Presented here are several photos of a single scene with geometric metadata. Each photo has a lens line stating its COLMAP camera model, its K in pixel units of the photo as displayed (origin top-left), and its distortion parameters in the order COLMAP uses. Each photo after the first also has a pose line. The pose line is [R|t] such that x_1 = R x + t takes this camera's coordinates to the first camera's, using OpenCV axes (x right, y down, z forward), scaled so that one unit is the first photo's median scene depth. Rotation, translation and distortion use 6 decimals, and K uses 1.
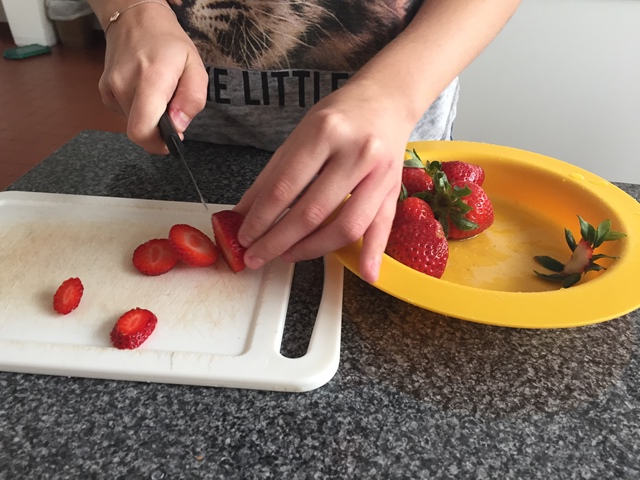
lens RADIAL K [[546.2, 0, 315.3], [0, 546.2, 238.0], [0, 0, 1]] dist [0.033732, -0.036367]
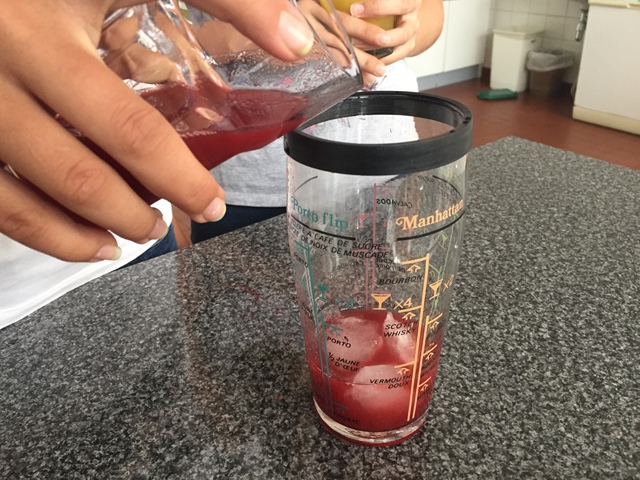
lens RADIAL K [[546.2, 0, 323.0], [0, 546.2, 237.2], [0, 0, 1]] dist [0.033732, -0.036367]
pose [[0.717122, 0.287765, -0.634765, 0.419715], [-0.342433, 0.938745, 0.038709, 0.324198], [0.607022, 0.189605, 0.771735, -0.695929]]
